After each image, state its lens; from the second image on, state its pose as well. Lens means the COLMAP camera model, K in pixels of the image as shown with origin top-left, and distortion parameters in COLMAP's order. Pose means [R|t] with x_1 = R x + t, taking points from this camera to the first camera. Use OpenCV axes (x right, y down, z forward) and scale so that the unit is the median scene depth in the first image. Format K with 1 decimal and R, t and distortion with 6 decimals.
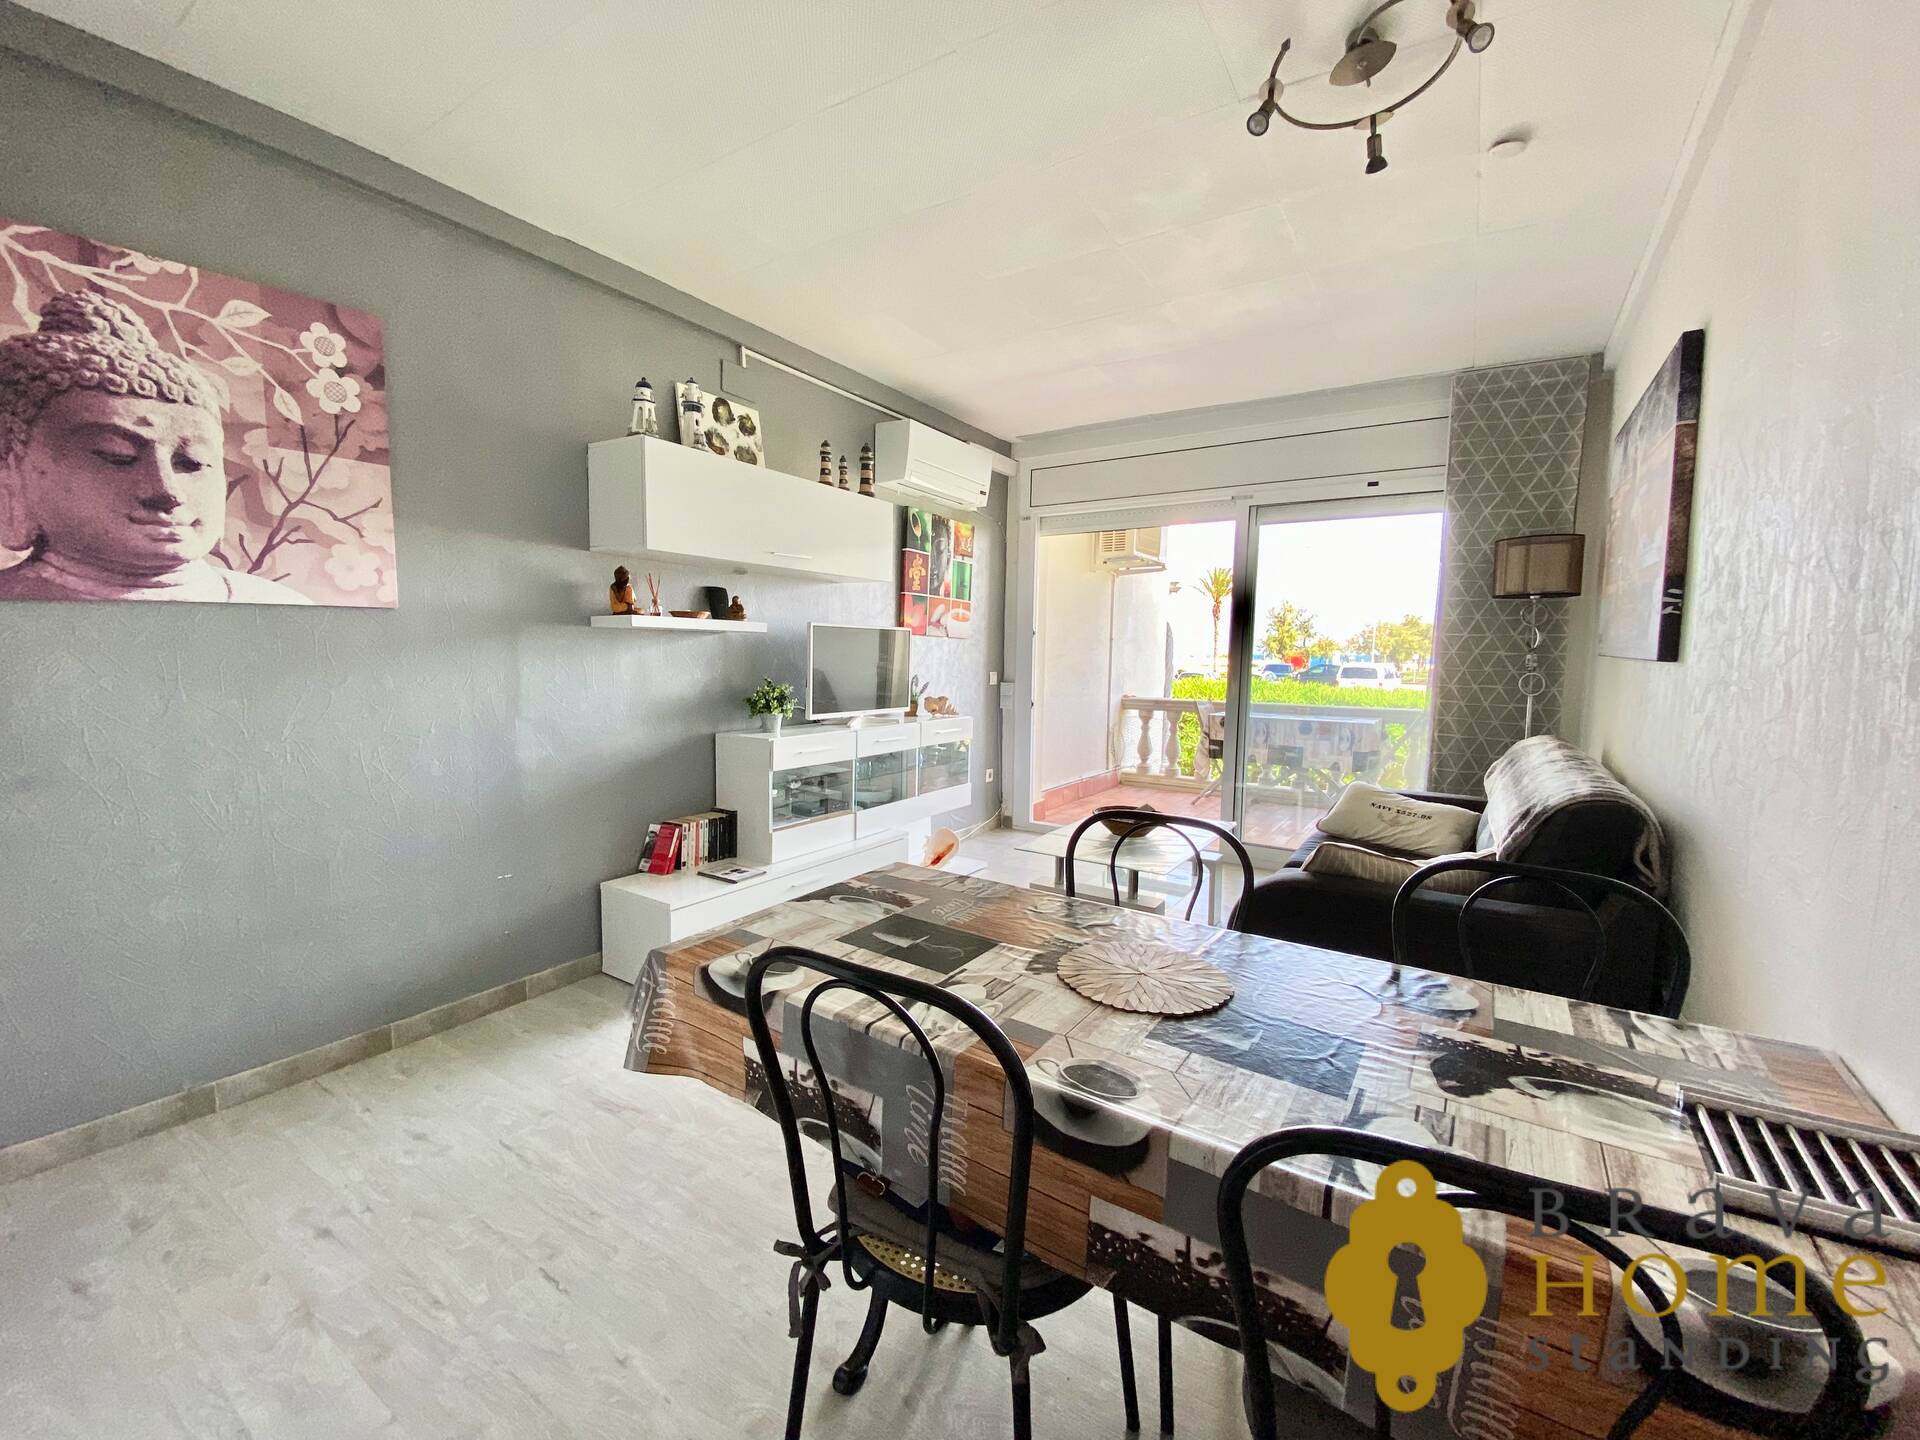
lens RADIAL K [[777.5, 0, 956.8], [0, 777.5, 718.3], [0, 0, 1]] dist [0.022650, -0.022974]
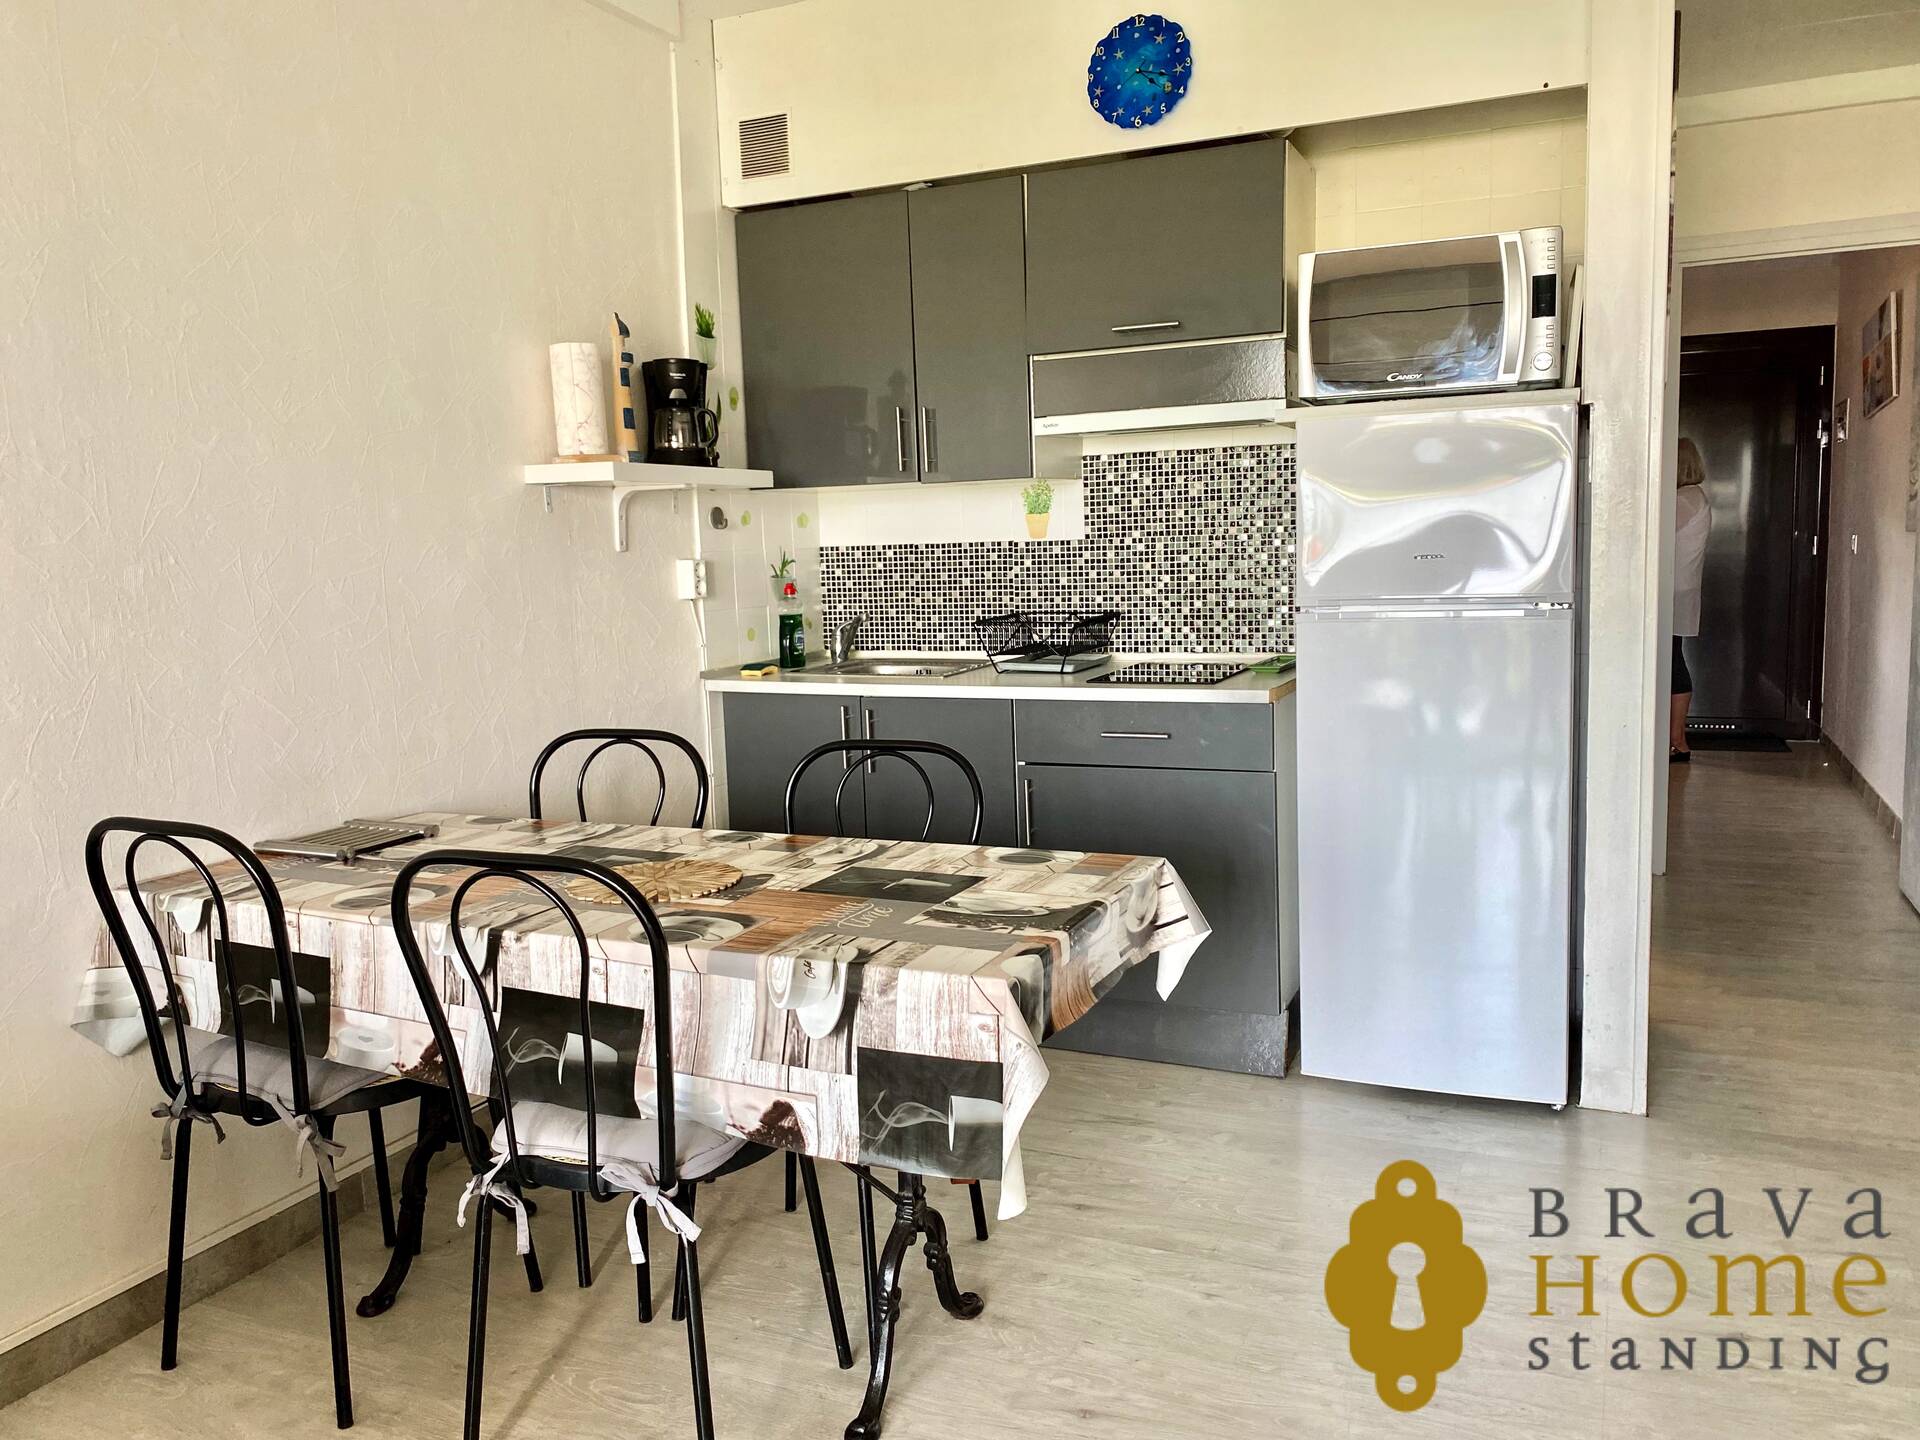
lens RADIAL K [[1449.8, 0, 960.0], [0, 1449.8, 720.0], [0, 0, 1]] dist [0.106362, -0.259439]
pose [[-0.987223, 0.031617, -0.156179, 0.045782], [-0.000295, 0.979753, 0.200211, -0.080213], [0.159347, 0.197699, -0.967225, 0.932914]]
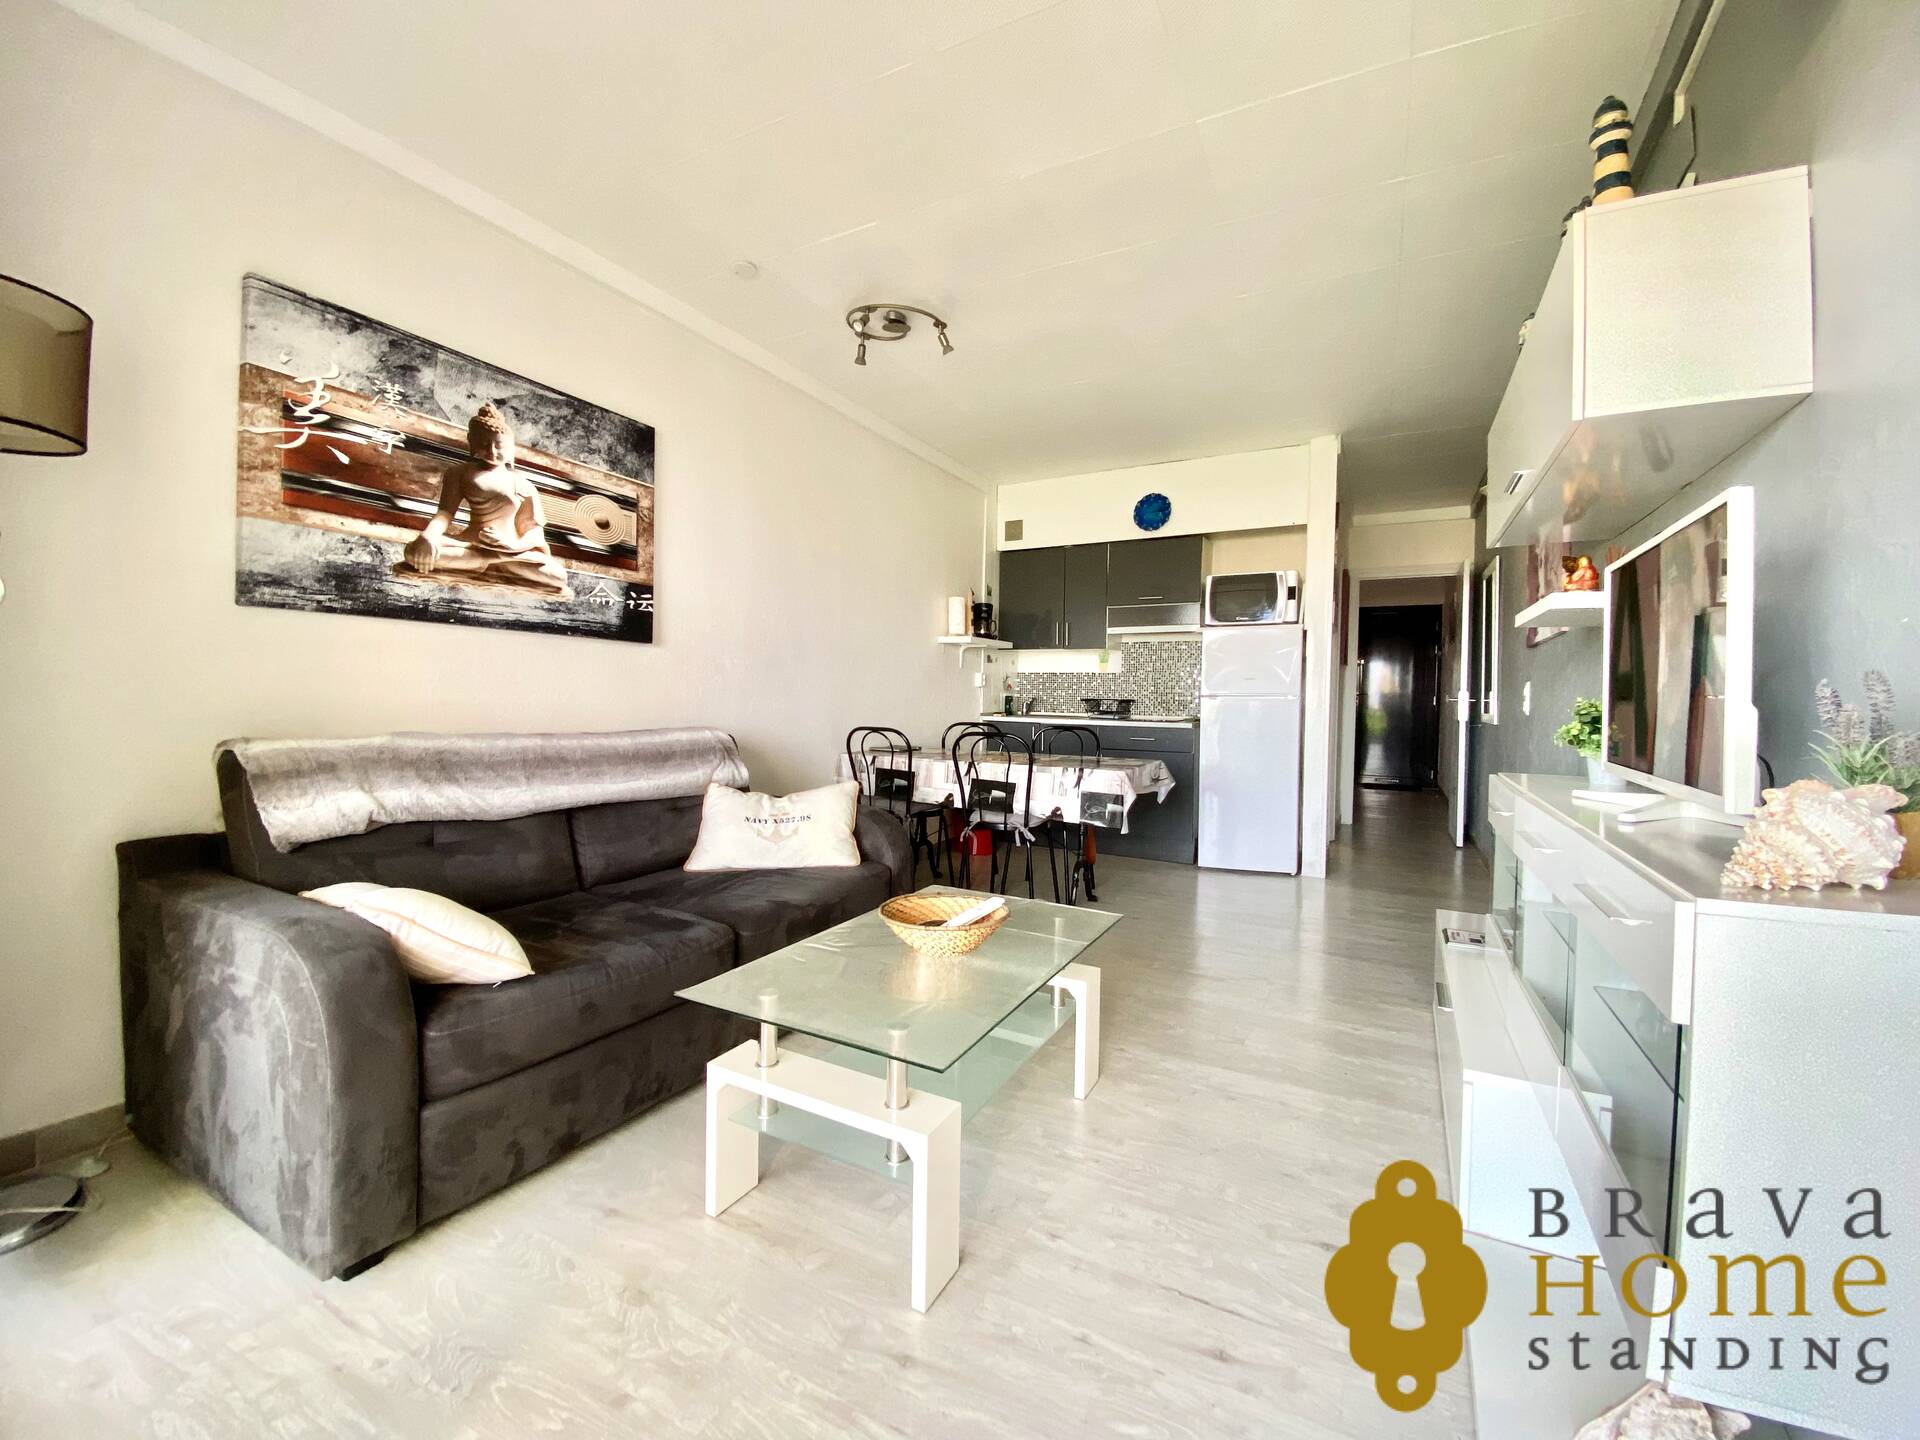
lens RADIAL K [[762.6, 0, 953.1], [0, 762.6, 730.0], [0, 0, 1]] dist [-0.000584, -0.021427]
pose [[-0.996231, -0.028432, -0.081943, 0.240612], [-0.038951, 0.990778, 0.129774, -0.066656], [0.077498, 0.132477, -0.988152, 1.377734]]
